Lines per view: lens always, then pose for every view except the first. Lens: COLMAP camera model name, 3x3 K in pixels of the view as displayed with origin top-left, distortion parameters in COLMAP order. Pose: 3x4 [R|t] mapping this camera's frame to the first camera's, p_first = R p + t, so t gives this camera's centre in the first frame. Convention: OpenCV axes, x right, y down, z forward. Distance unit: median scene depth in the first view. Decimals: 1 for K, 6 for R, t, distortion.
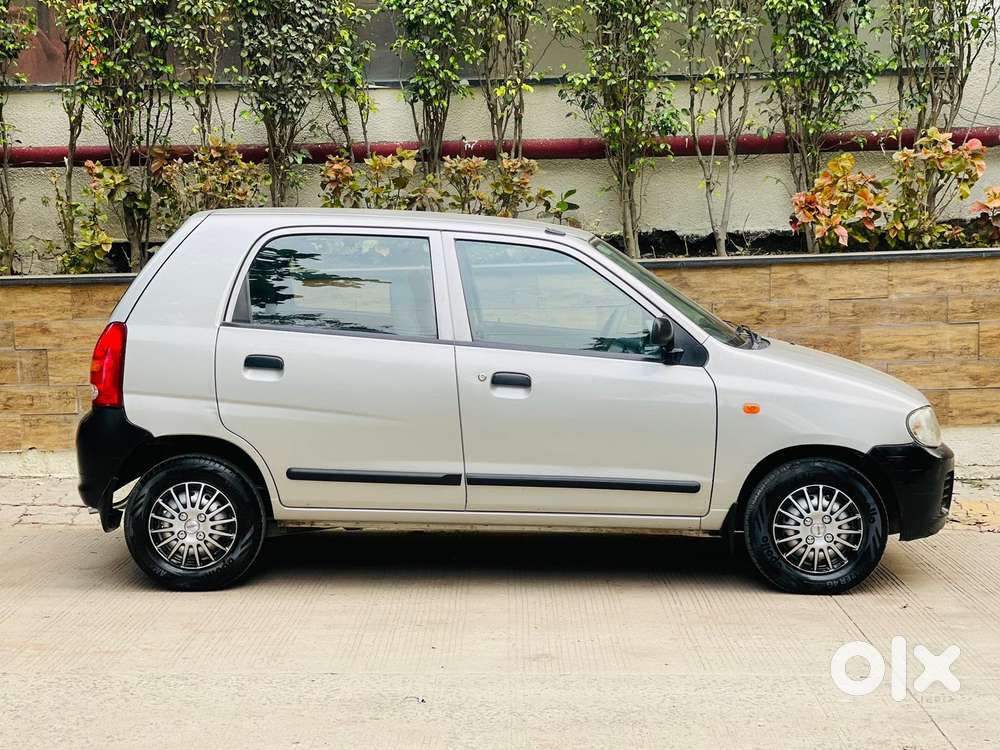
lens RADIAL K [[1856.3, 0, 497.5], [0, 1856.3, 366.5], [0, 0, 1]] dist [0.206654, 0.000000]
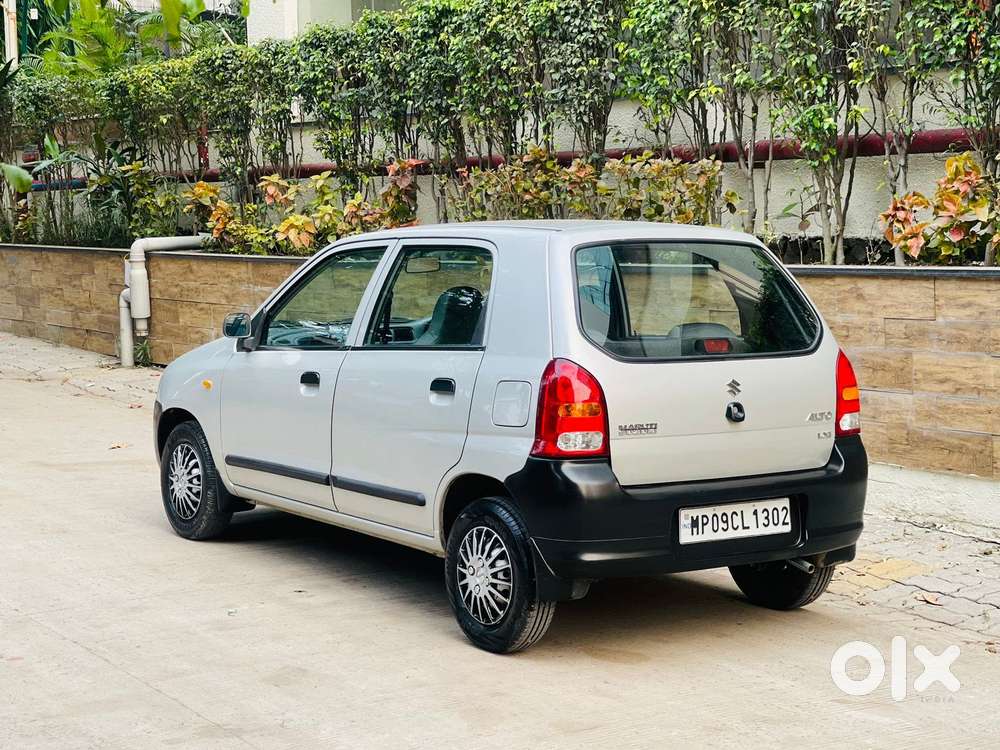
lens RADIAL K [[1856.3, 0, 496.9], [0, 1856.3, 372.2], [0, 0, 1]] dist [0.206654, 0.000000]
pose [[0.564221, 0.086873, -0.821041, 0.801934], [-0.077860, 0.995616, 0.051839, -0.041860], [0.821945, 0.034677, 0.568511, 0.344381]]
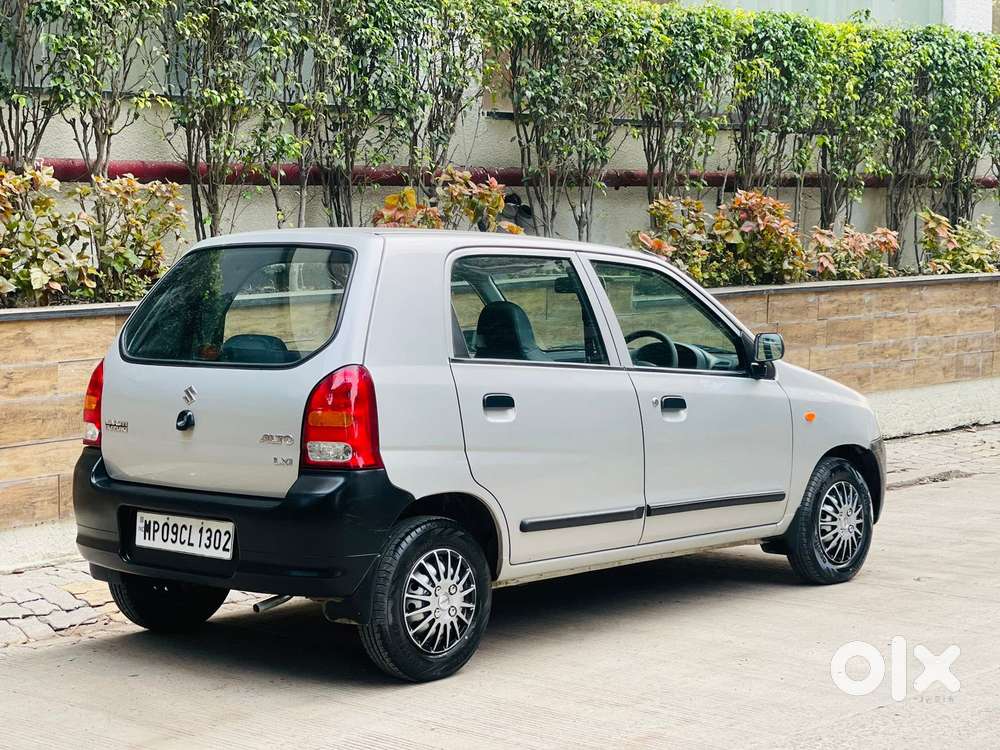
lens RADIAL K [[1856.3, 0, 490.3], [0, 1856.3, 375.9], [0, 0, 1]] dist [0.206654, 0.000000]
pose [[0.658060, -0.051510, 0.751202, -0.565521], [0.071242, 0.997441, 0.005986, -0.014229], [-0.749588, 0.049579, 0.660046, 0.309817]]
